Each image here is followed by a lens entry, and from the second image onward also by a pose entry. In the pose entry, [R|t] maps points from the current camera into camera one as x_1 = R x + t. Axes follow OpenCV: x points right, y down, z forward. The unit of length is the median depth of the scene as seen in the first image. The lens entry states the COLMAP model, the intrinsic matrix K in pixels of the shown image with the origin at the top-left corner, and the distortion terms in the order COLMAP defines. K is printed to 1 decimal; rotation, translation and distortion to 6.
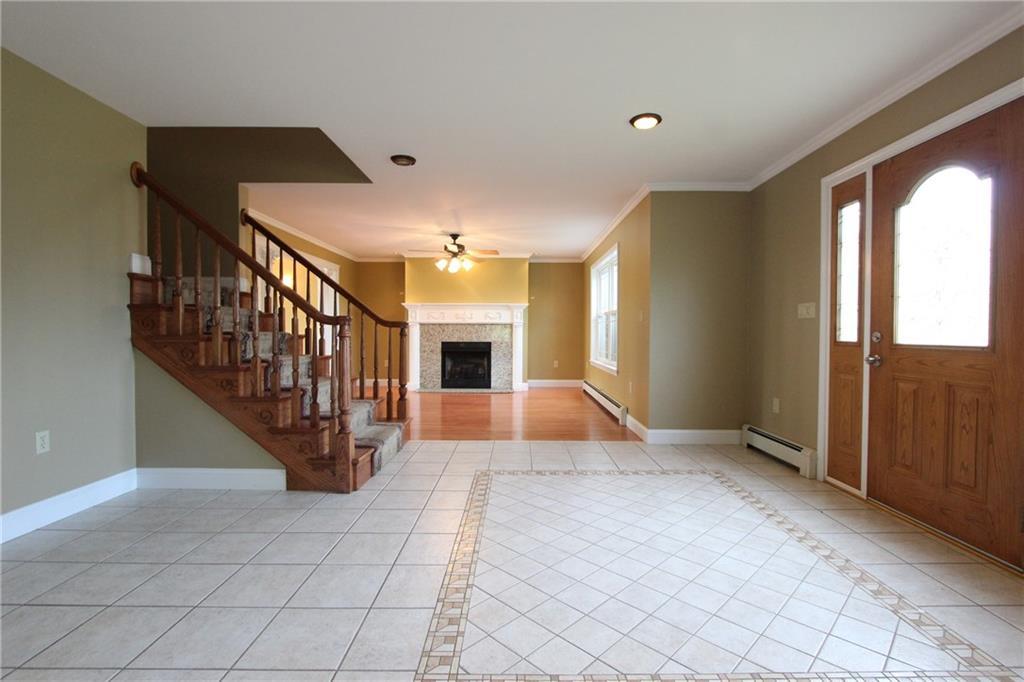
lens RADIAL K [[473.7, 0, 520.7], [0, 473.7, 338.9], [0, 0, 1]] dist [0.001088, 0.000008]
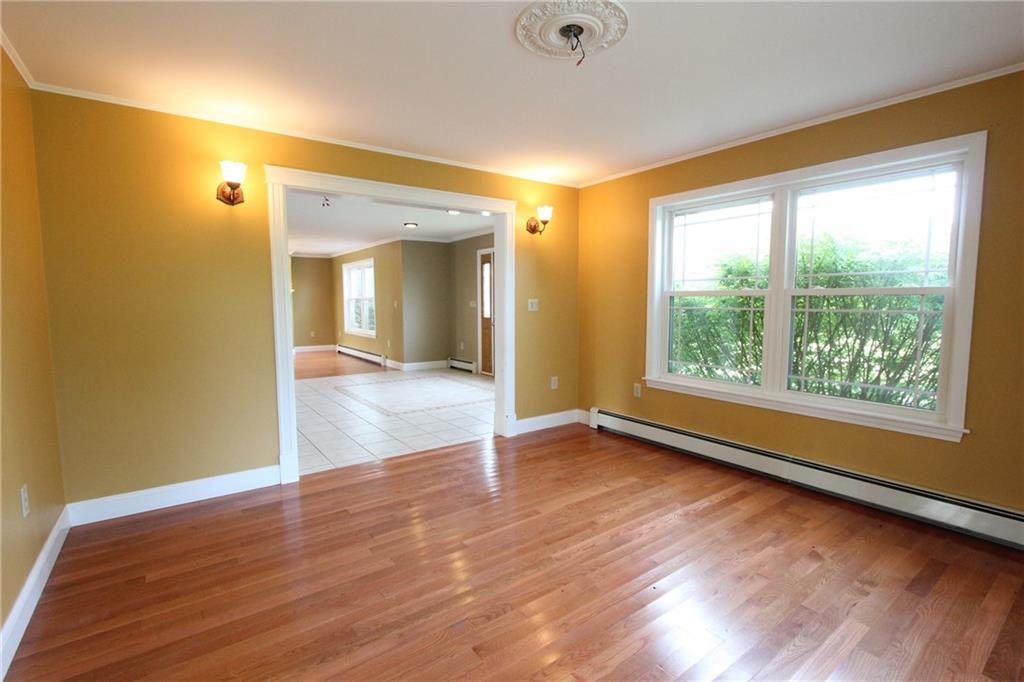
lens RADIAL K [[473.7, 0, 515.5], [0, 473.7, 340.5], [0, 0, 1]] dist [0.001088, 0.000008]
pose [[0.811852, -0.058177, 0.580958, -0.384969], [0.016223, 0.996887, 0.077157, -0.036968], [-0.583638, -0.053215, 0.810268, -0.663111]]
